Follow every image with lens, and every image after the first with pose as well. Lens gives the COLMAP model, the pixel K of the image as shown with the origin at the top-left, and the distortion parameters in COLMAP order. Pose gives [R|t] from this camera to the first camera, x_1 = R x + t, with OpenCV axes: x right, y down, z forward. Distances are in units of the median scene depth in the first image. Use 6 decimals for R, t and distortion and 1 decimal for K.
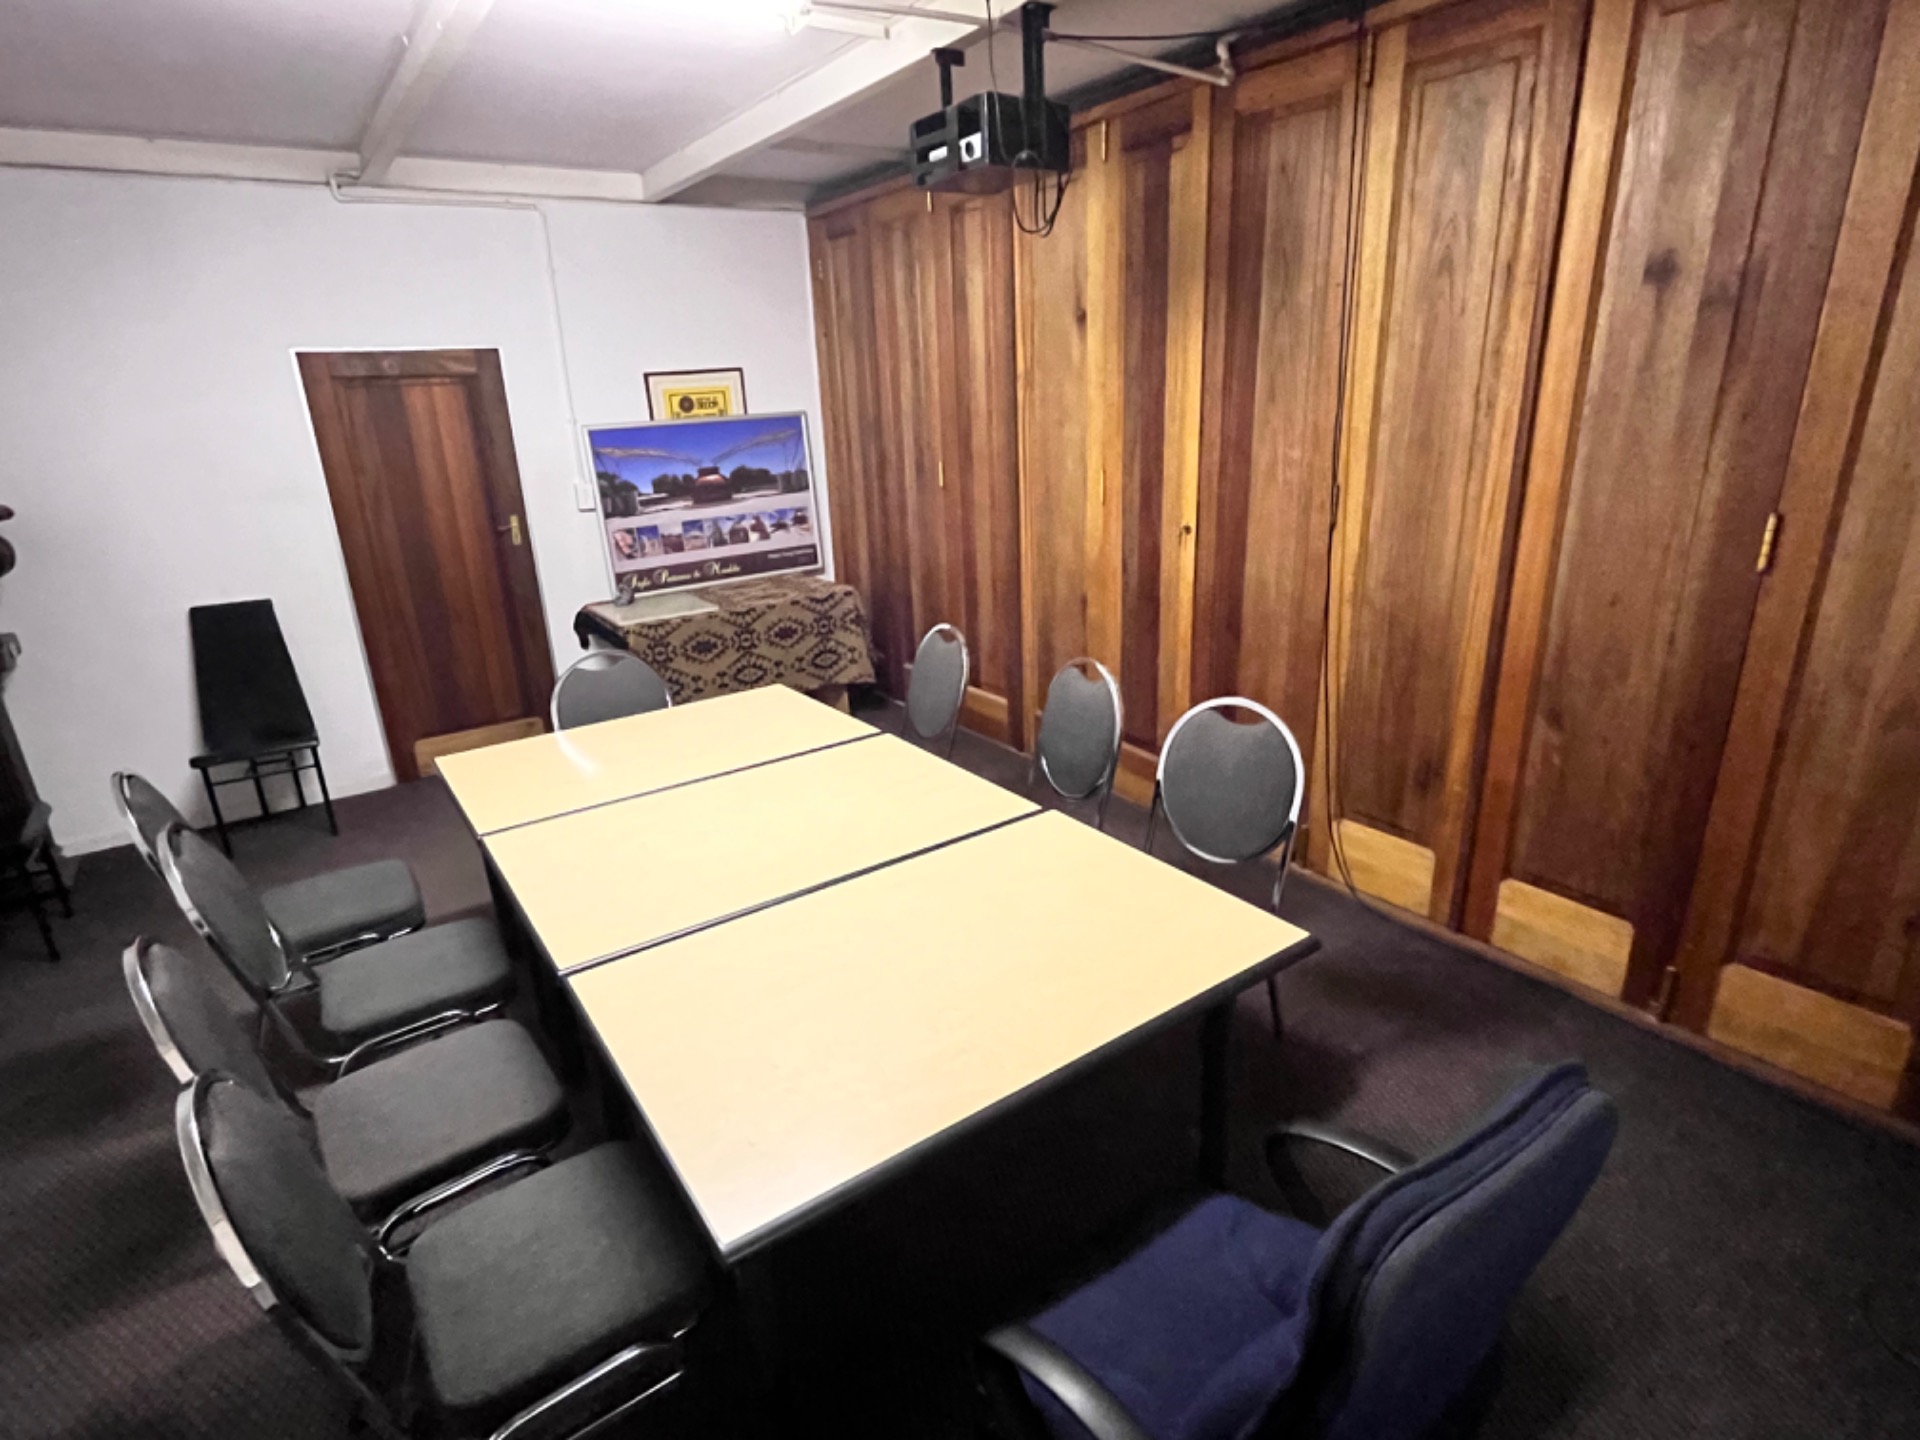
lens RADIAL K [[988.5, 0, 960.0], [0, 988.5, 720.0], [0, 0, 1]] dist [0.000442, 0.000014]
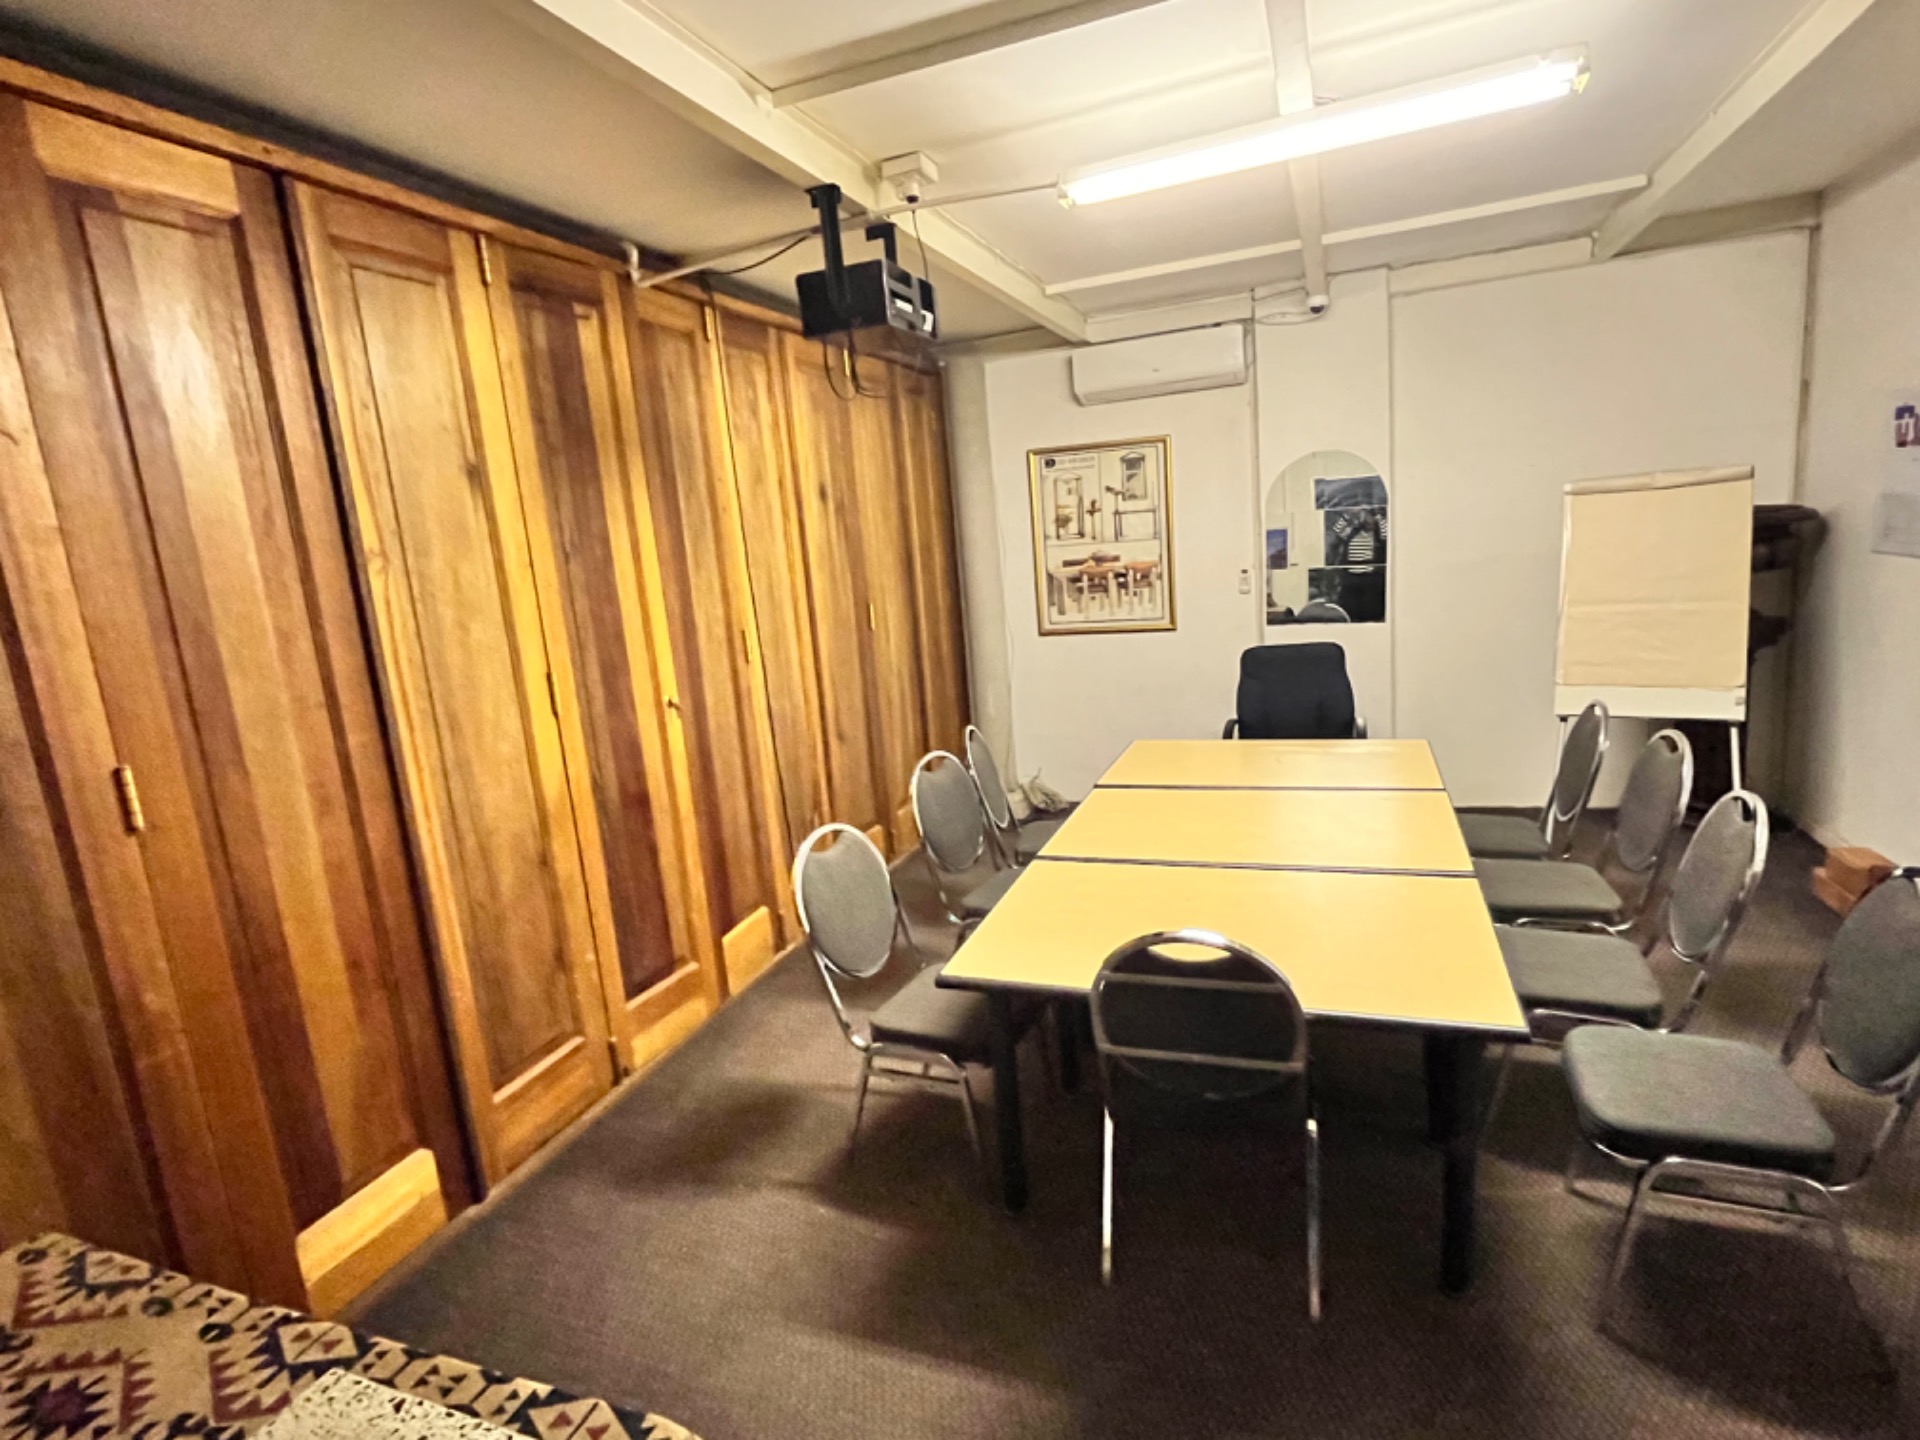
lens RADIAL K [[988.5, 0, 960.0], [0, 988.5, 720.0], [0, 0, 1]] dist [0.000442, 0.000014]
pose [[-0.556465, -0.067712, 0.828108, -0.739692], [0.369201, 0.872720, 0.319452, -0.392238], [-0.744337, 0.483502, -0.460639, 1.283294]]
